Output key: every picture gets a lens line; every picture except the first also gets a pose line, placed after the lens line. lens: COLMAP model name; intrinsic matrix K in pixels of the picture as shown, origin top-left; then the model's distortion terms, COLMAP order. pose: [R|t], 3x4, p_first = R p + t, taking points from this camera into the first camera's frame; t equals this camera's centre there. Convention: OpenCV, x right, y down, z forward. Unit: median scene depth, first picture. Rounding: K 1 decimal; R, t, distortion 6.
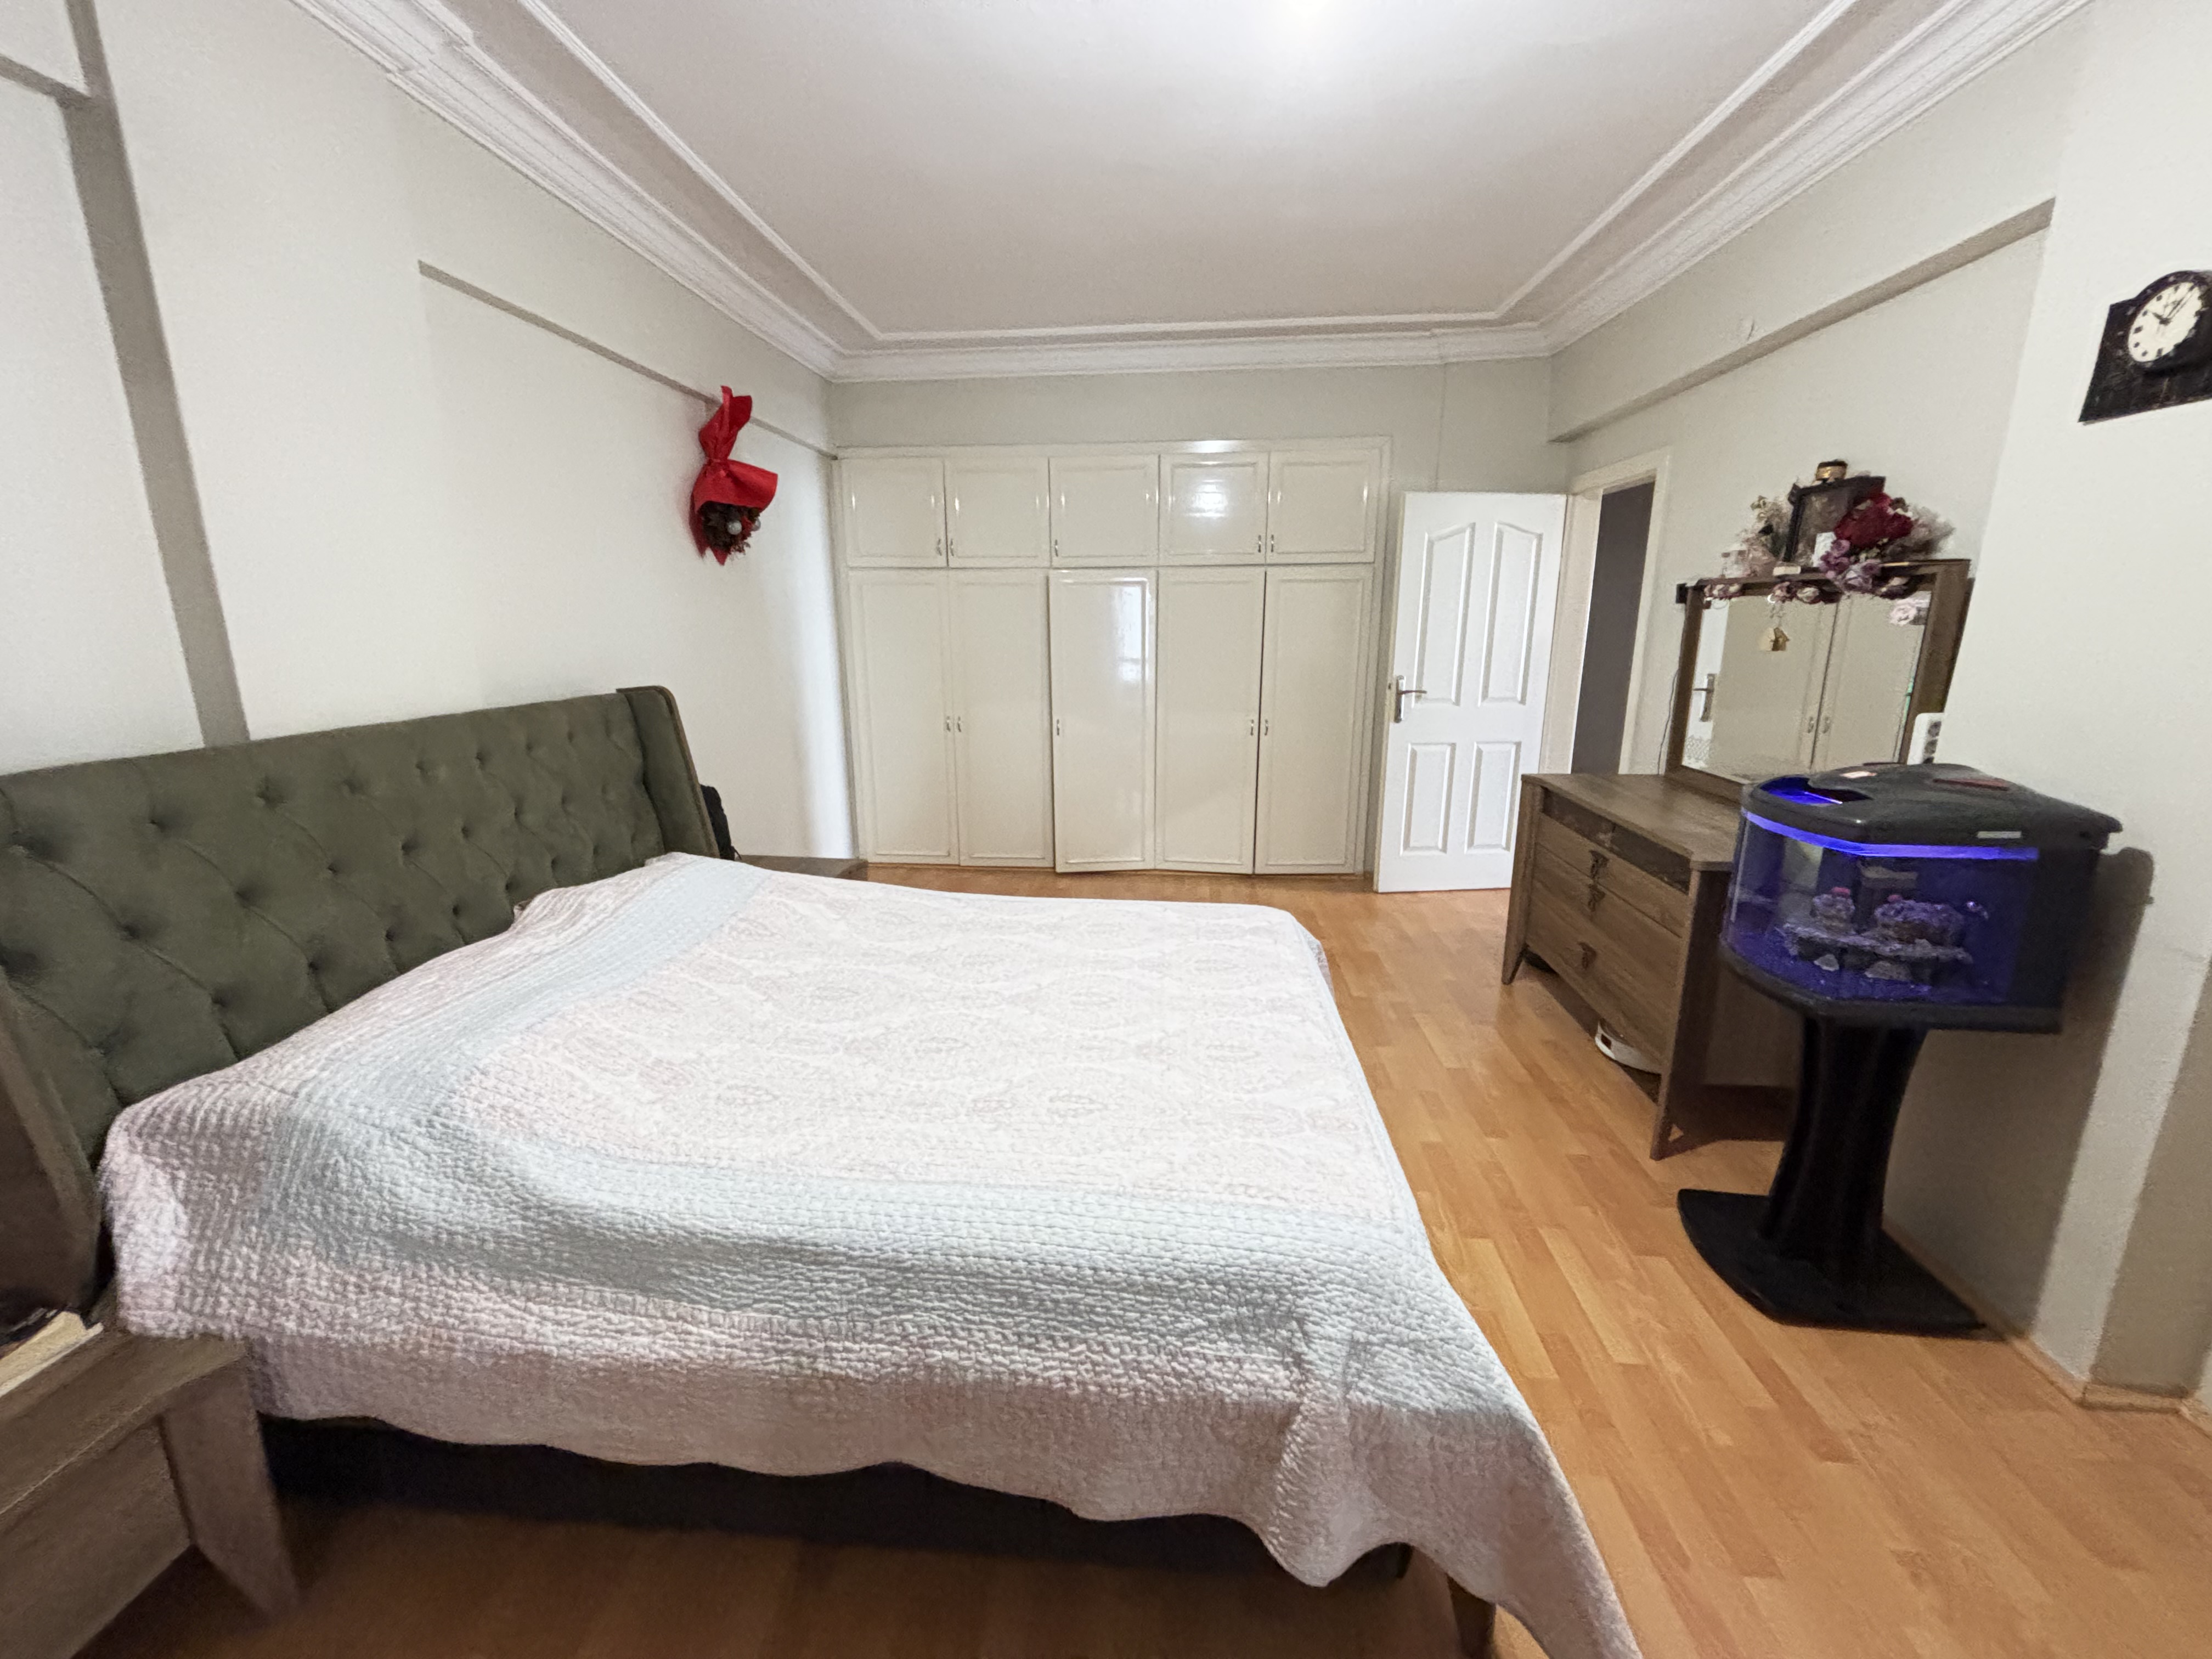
lens RADIAL K [[901.6, 0, 1106.0], [0, 901.6, 829.5], [0, 0, 1]] dist [-0.001004, -0.000559]
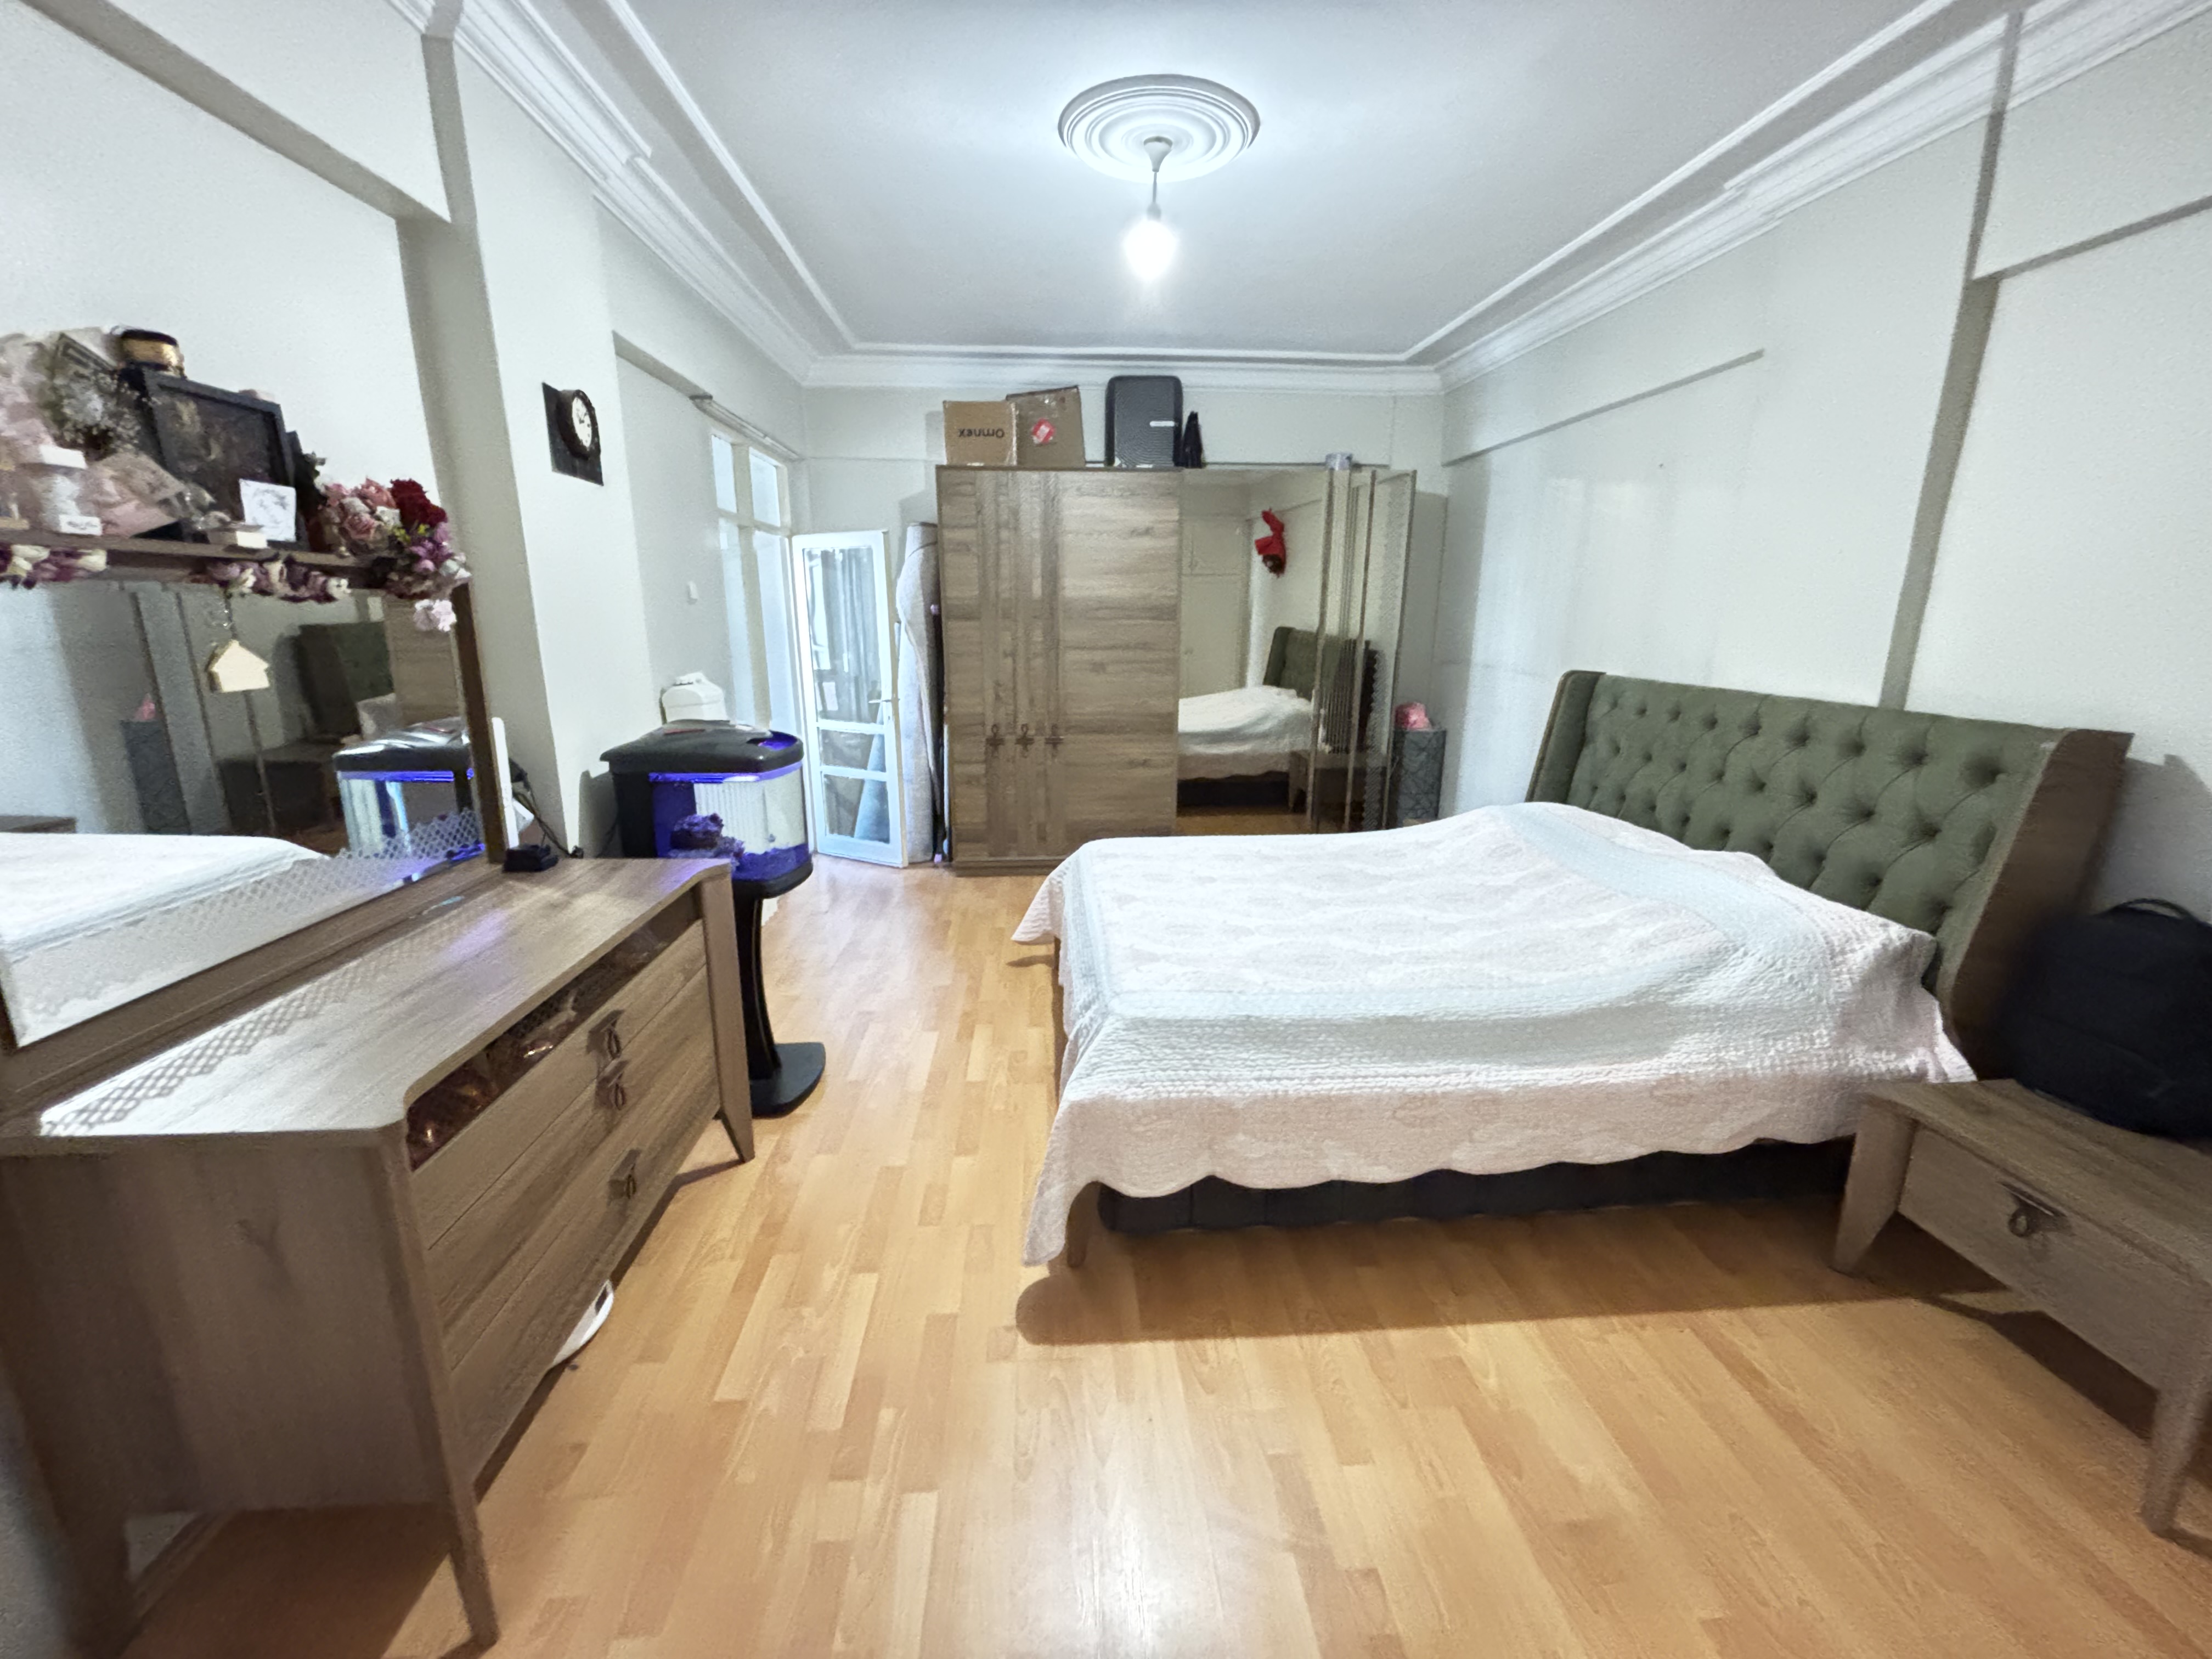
lens RADIAL K [[901.6, 0, 1106.0], [0, 901.6, 829.5], [0, 0, 1]] dist [-0.001004, -0.000559]
pose [[-0.988528, 0.039038, -0.145909, 0.409365], [-0.030835, 0.893518, 0.447968, -0.501784], [0.147860, 0.447328, -0.882063, 2.090822]]
